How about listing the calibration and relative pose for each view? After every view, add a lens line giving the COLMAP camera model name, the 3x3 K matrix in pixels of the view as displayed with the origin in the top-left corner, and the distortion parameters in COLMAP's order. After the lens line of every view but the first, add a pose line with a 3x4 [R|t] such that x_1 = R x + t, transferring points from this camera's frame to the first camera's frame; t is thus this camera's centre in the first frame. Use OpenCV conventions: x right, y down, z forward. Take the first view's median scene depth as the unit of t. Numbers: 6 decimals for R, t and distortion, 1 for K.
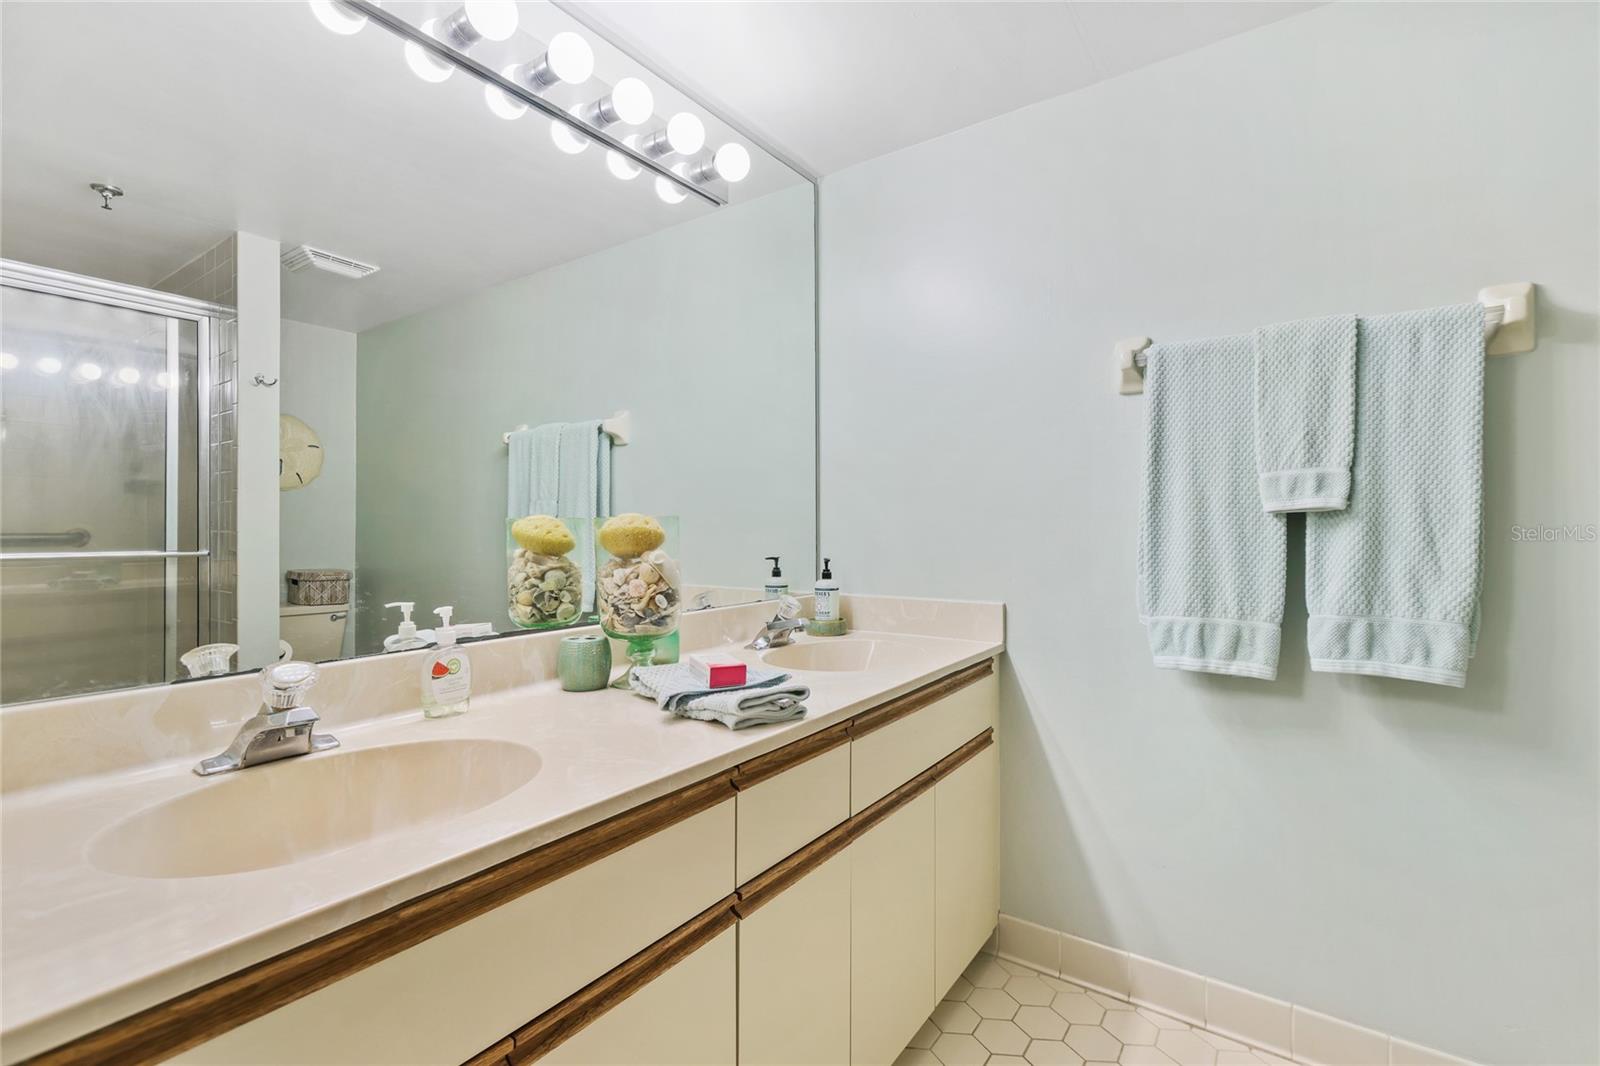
lens RADIAL K [[717.6, 0, 796.0], [0, 717.6, 537.7], [0, 0, 1]] dist [-0.001592, -0.000127]
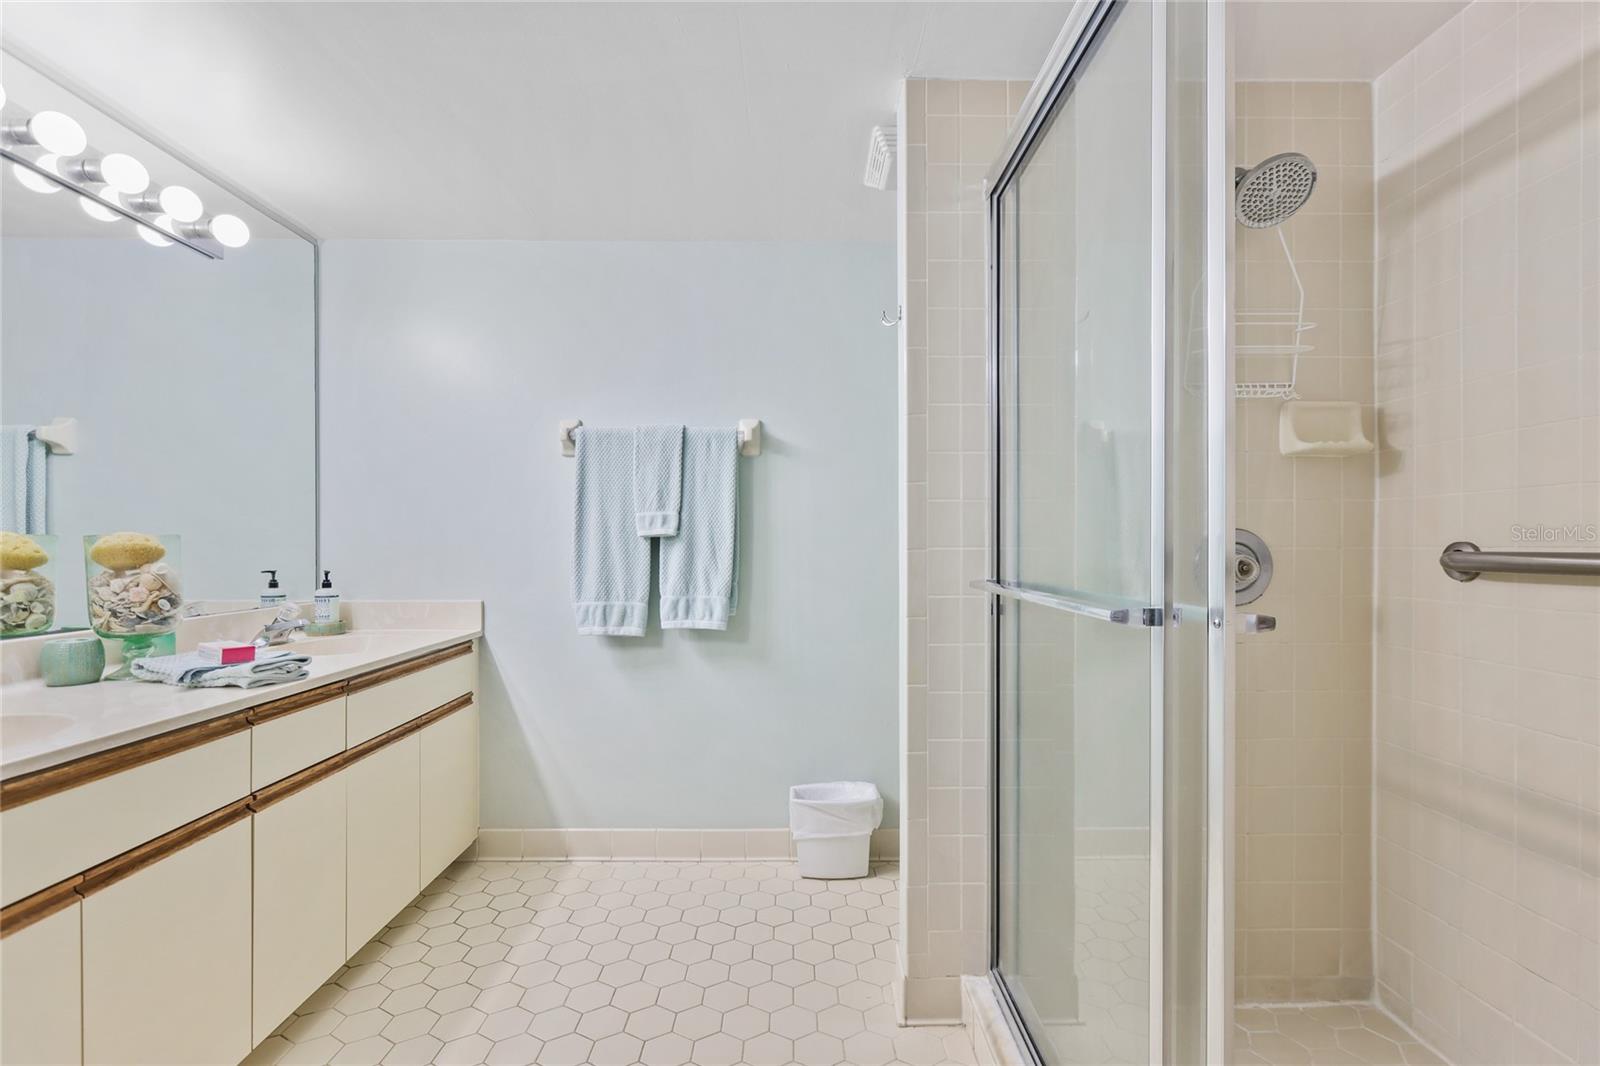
lens RADIAL K [[719.7, 0, 798.0], [0, 719.7, 549.1], [0, 0, 1]] dist [-0.000891, 0.000859]
pose [[0.813504, 0.000259, 0.581559, -0.020794], [0.003618, 0.999978, -0.005506, 0.004393], [-0.581547, 0.006583, 0.813486, -0.579477]]
